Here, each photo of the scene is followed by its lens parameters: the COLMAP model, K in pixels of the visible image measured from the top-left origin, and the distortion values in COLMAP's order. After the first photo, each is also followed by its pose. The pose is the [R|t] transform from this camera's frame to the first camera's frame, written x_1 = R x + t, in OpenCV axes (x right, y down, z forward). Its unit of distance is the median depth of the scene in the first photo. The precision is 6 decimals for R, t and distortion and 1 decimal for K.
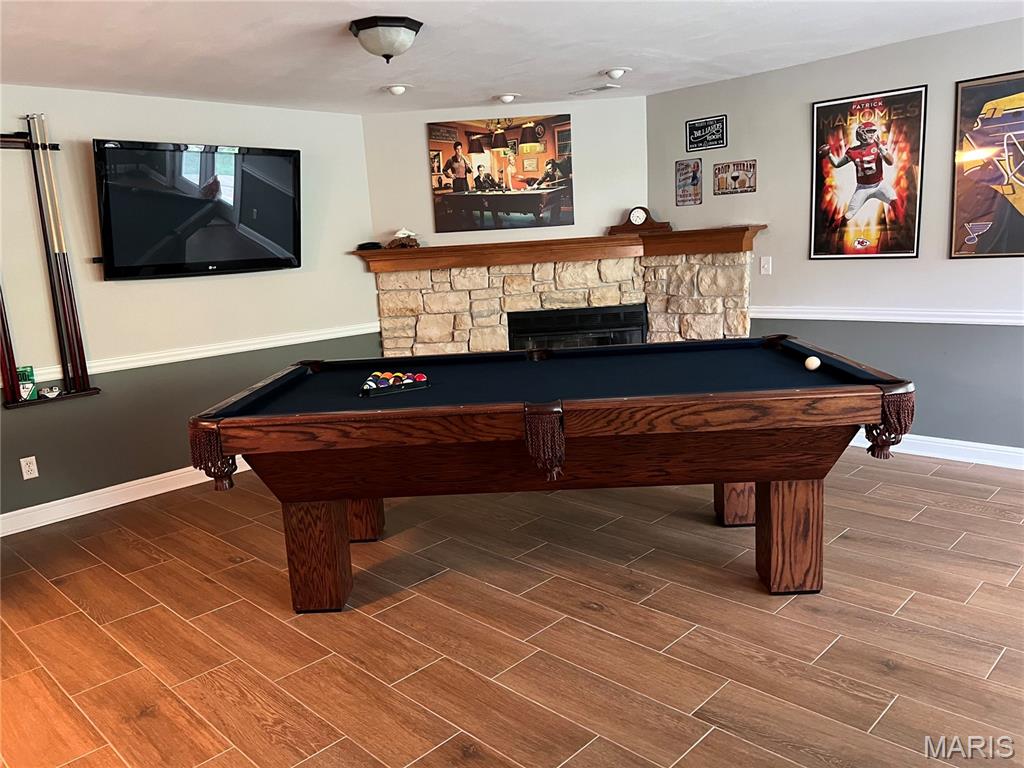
lens RADIAL K [[770.7, 0, 504.7], [0, 770.7, 377.0], [0, 0, 1]] dist [0.084199, -0.100194]
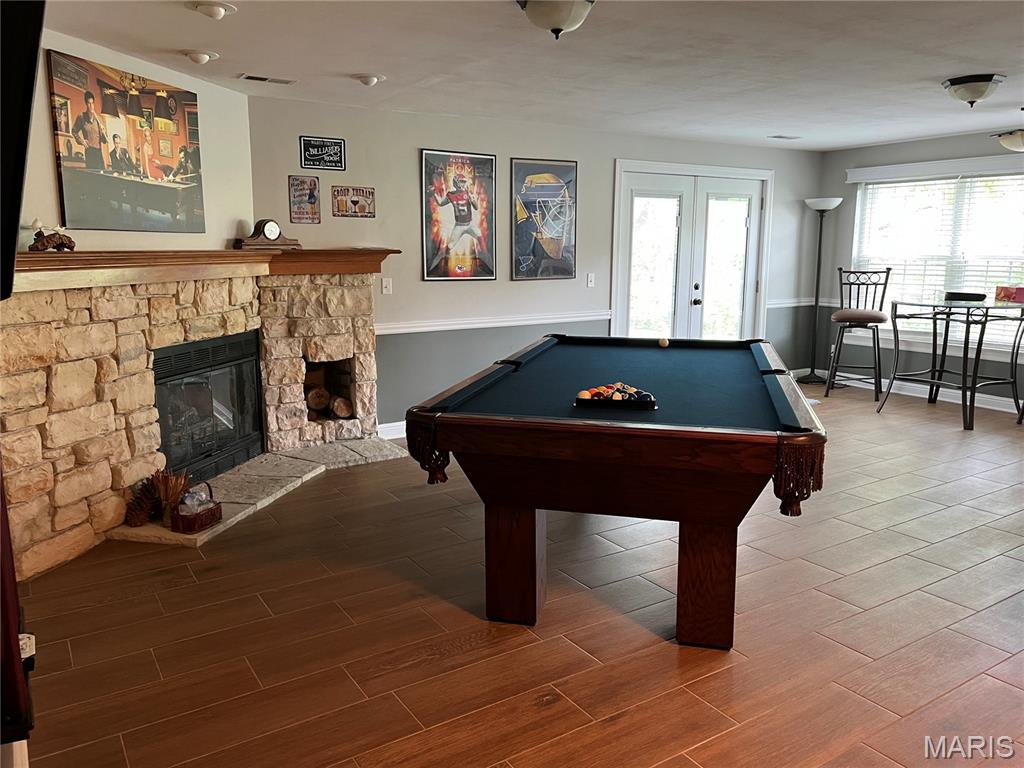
lens RADIAL K [[770.7, 0, 504.7], [0, 770.7, 377.0], [0, 0, 1]] dist [0.084199, -0.100194]
pose [[0.228762, -0.105144, 0.967788, -0.691126], [0.157148, 0.985100, 0.069879, -0.066475], [-0.960715, 0.136100, 0.241877, 0.590460]]
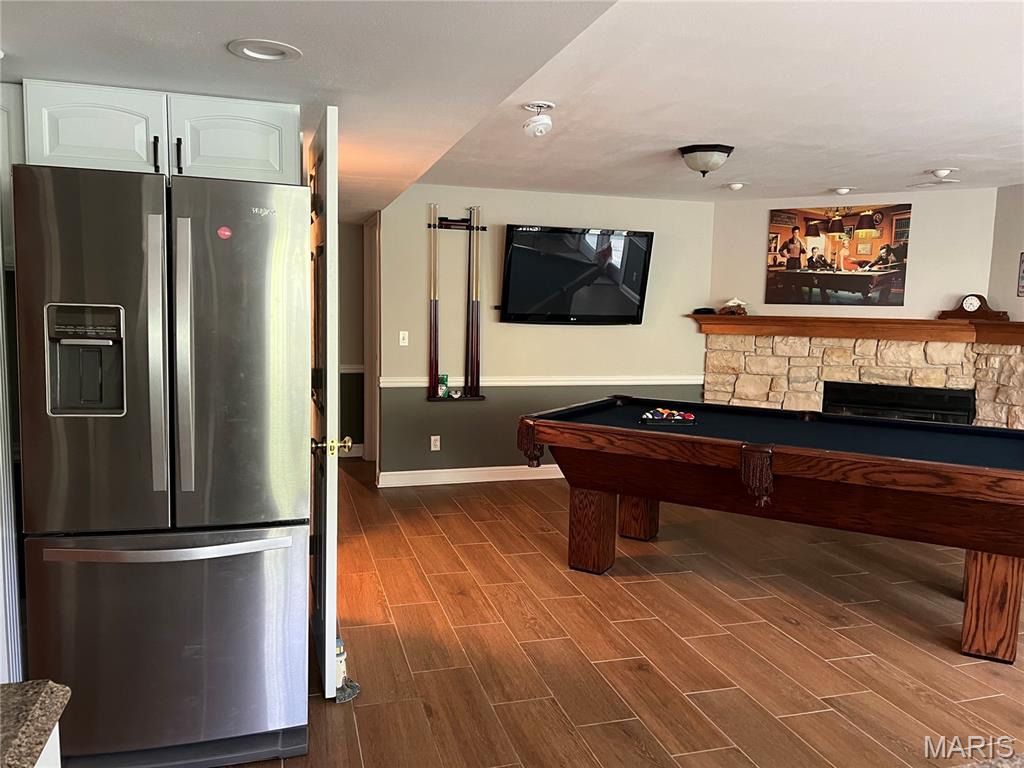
lens RADIAL K [[771.4, 0, 512.0], [0, 771.4, 384.0], [0, 0, 1]] dist [0.081338, -0.096927]
pose [[0.874872, 0.126529, -0.467535, 0.148792], [-0.155865, 0.987476, -0.024421, 0.016198], [0.458590, 0.094238, 0.883637, -0.181974]]
